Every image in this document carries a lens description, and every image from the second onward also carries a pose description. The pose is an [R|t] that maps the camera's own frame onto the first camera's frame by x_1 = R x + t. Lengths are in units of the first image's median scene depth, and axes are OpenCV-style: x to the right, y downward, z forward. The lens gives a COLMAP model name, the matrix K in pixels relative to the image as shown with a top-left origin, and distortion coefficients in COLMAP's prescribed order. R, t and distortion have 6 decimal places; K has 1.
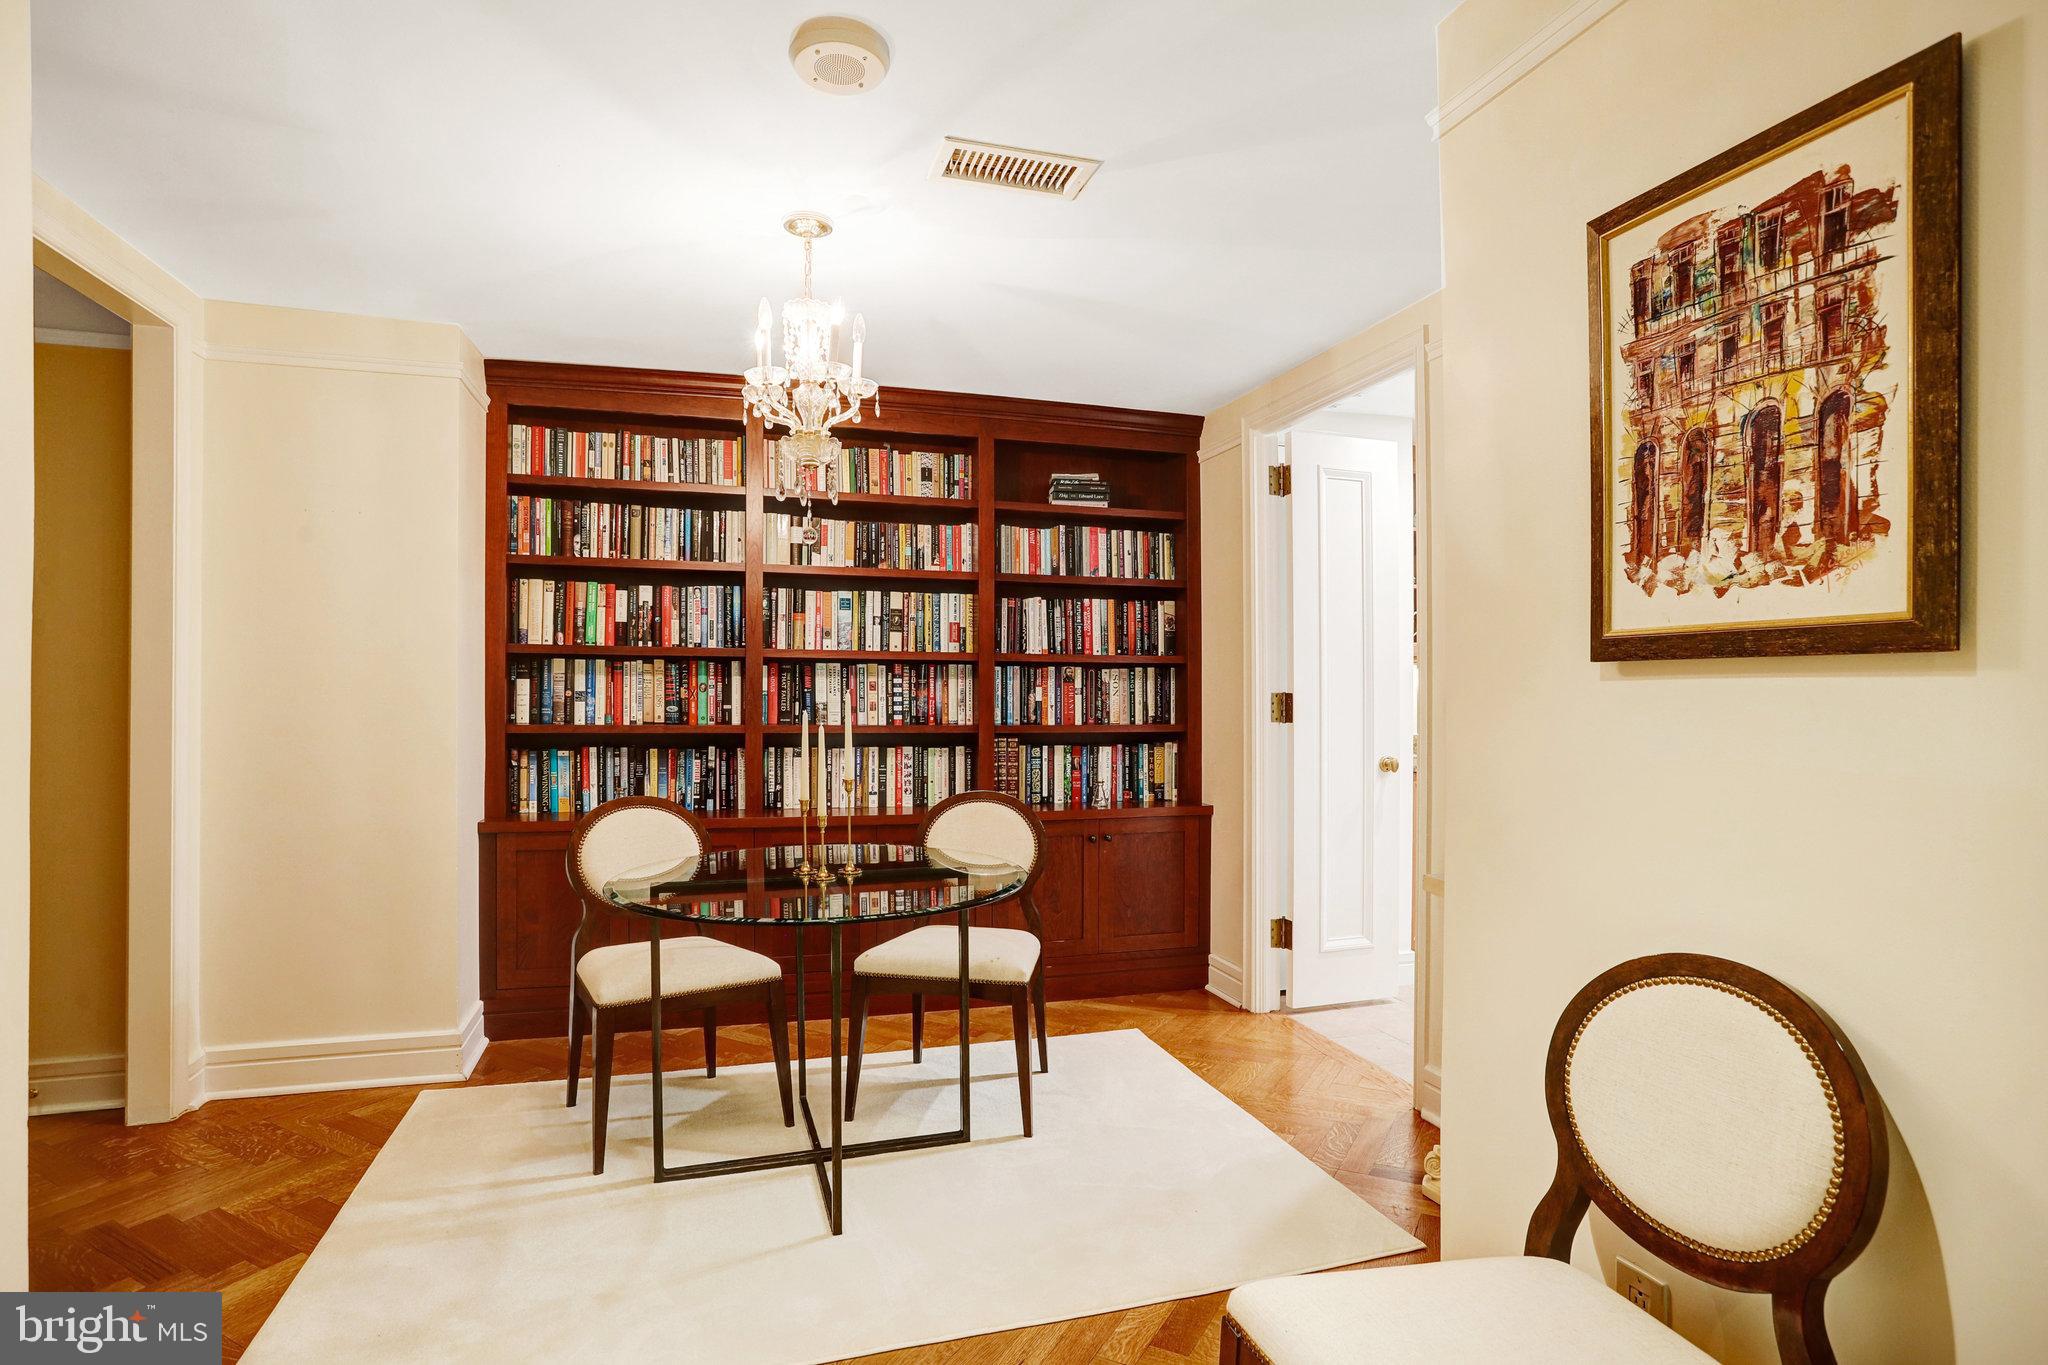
lens RADIAL K [[1084.2, 0, 1025.5], [0, 1084.2, 669.0], [0, 0, 1]] dist [-0.001480, 0.000705]
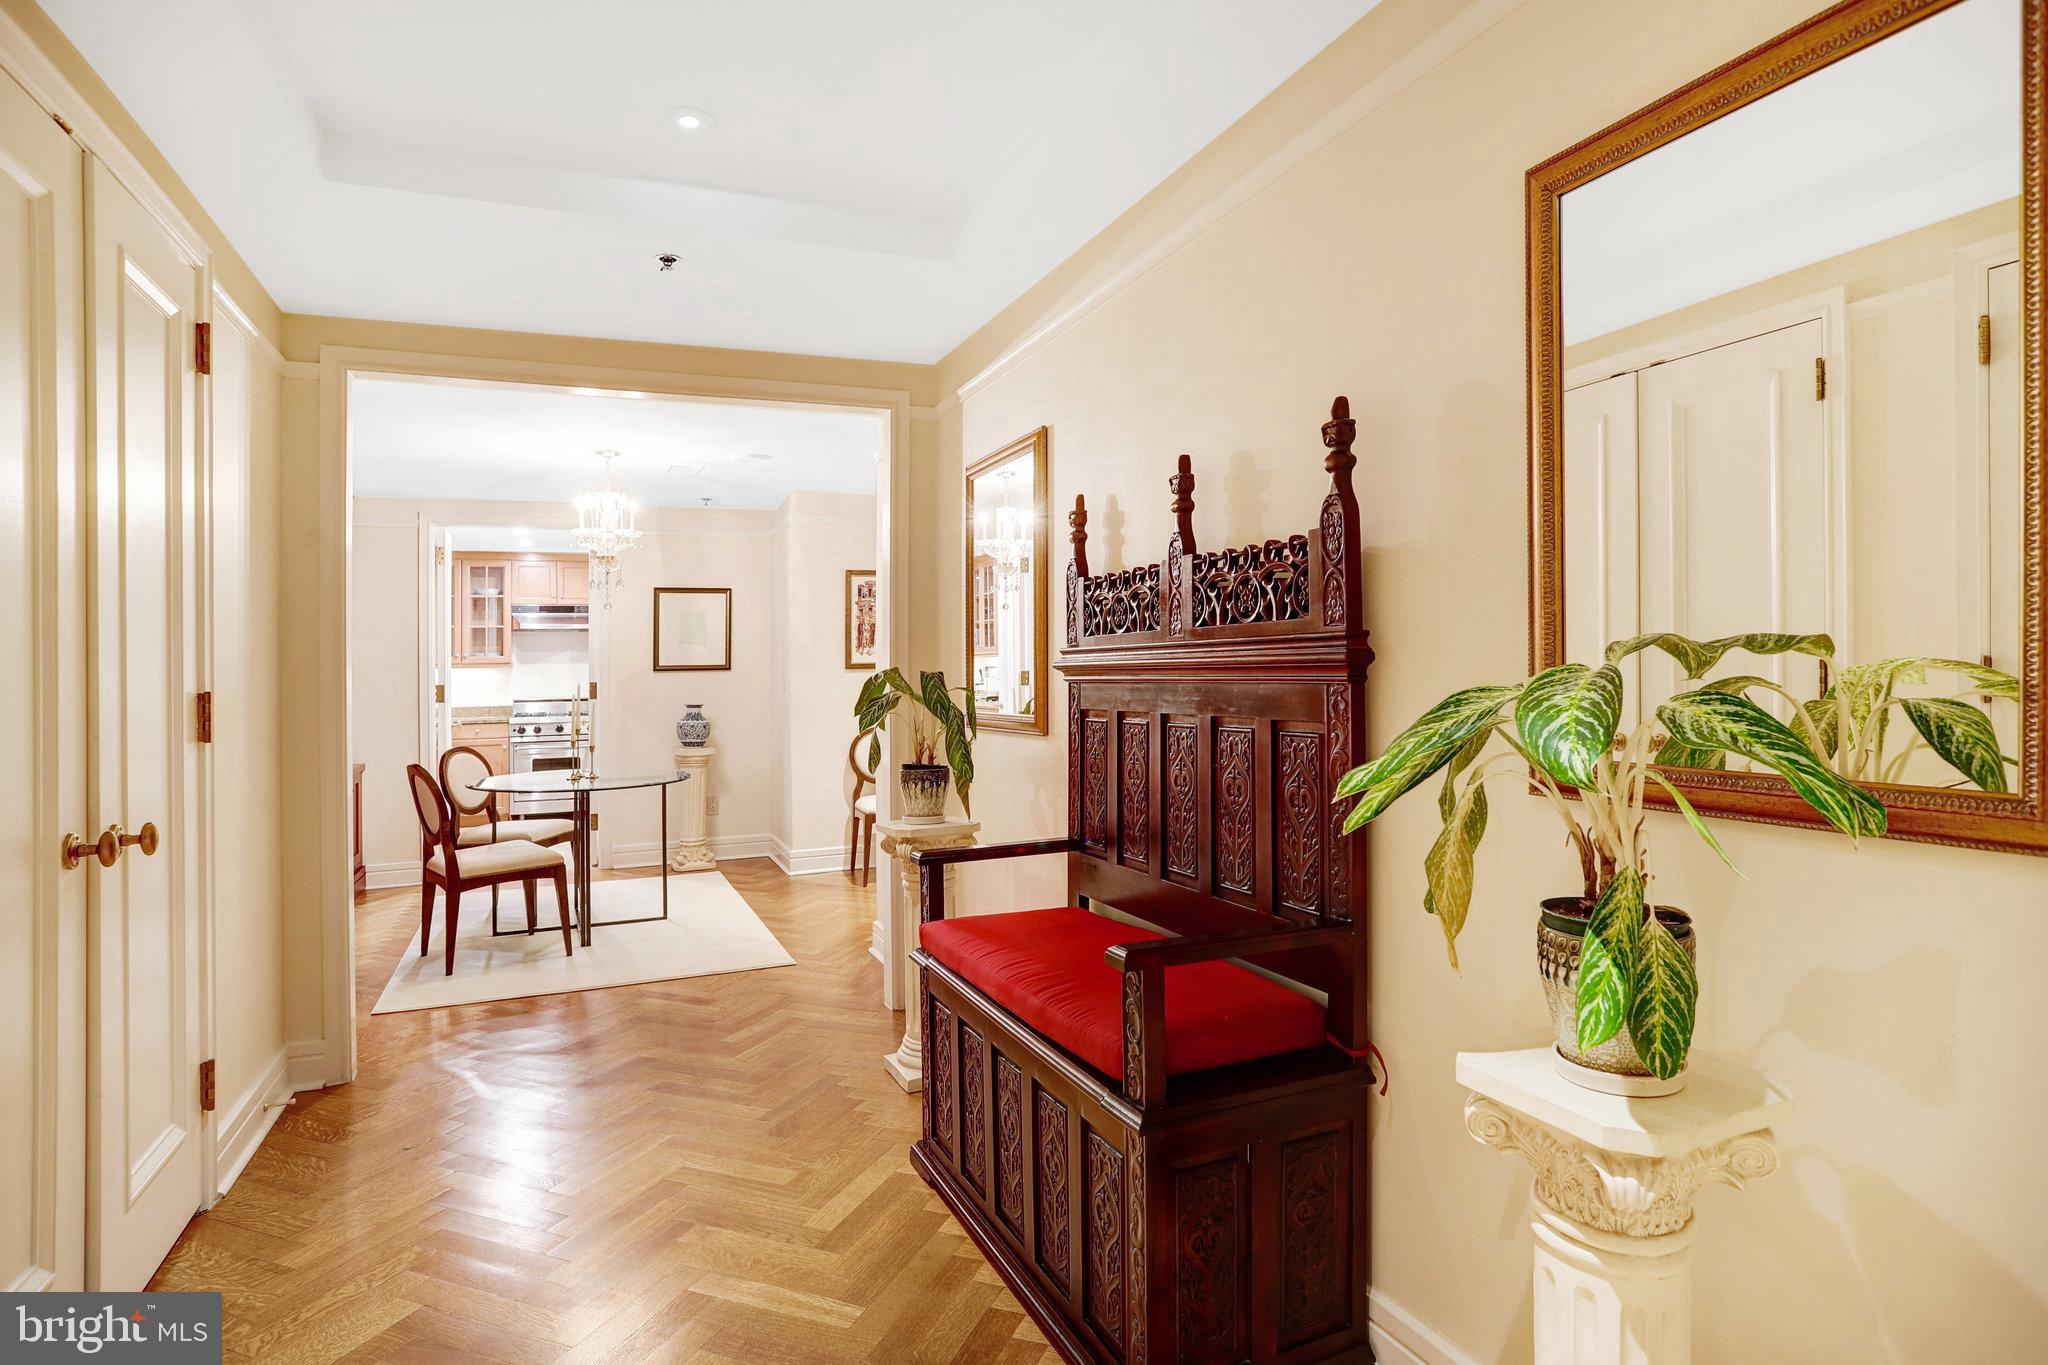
lens RADIAL K [[1103.9, 0, 1024.9], [0, 1103.9, 667.6], [0, 0, 1]] dist [-0.025411, 0.040284]
pose [[-0.124841, -0.001500, 0.992176, -1.513823], [-0.001951, 0.999997, 0.001267, -0.007564], [-0.992175, -0.001777, -0.124844, 0.312053]]
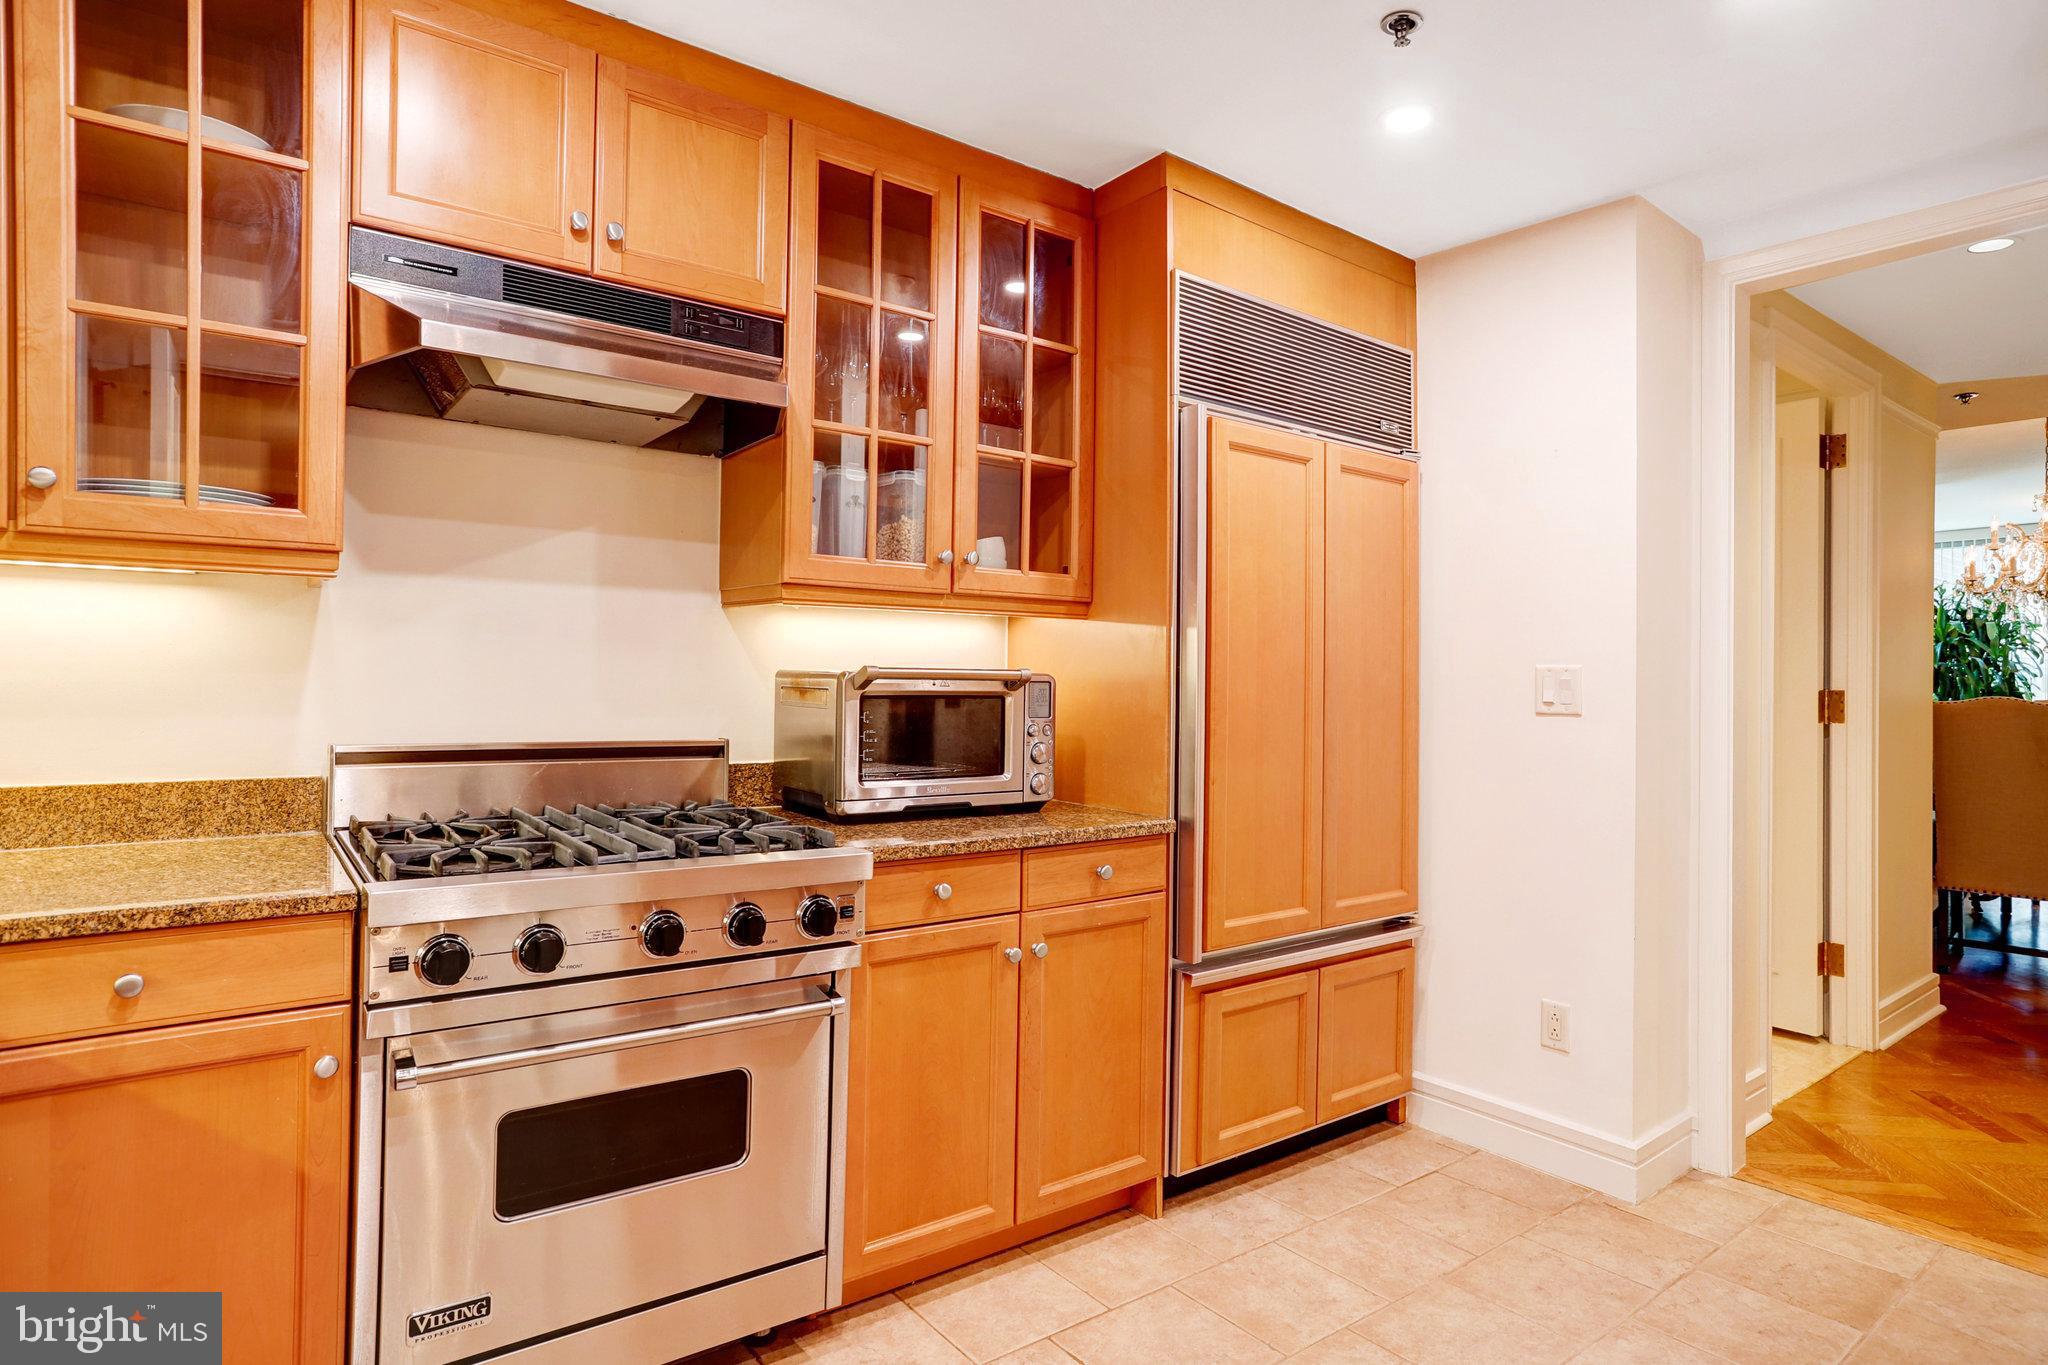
lens RADIAL K [[1197.4, 0, 1027.4], [0, 1197.4, 675.8], [0, 0, 1]] dist [-0.021071, 0.001189]
pose [[-0.393534, -0.013347, 0.919213, 0.410853], [-0.025820, 0.999661, 0.003461, 0.026603], [-0.918947, -0.022372, -0.393745, 1.030180]]
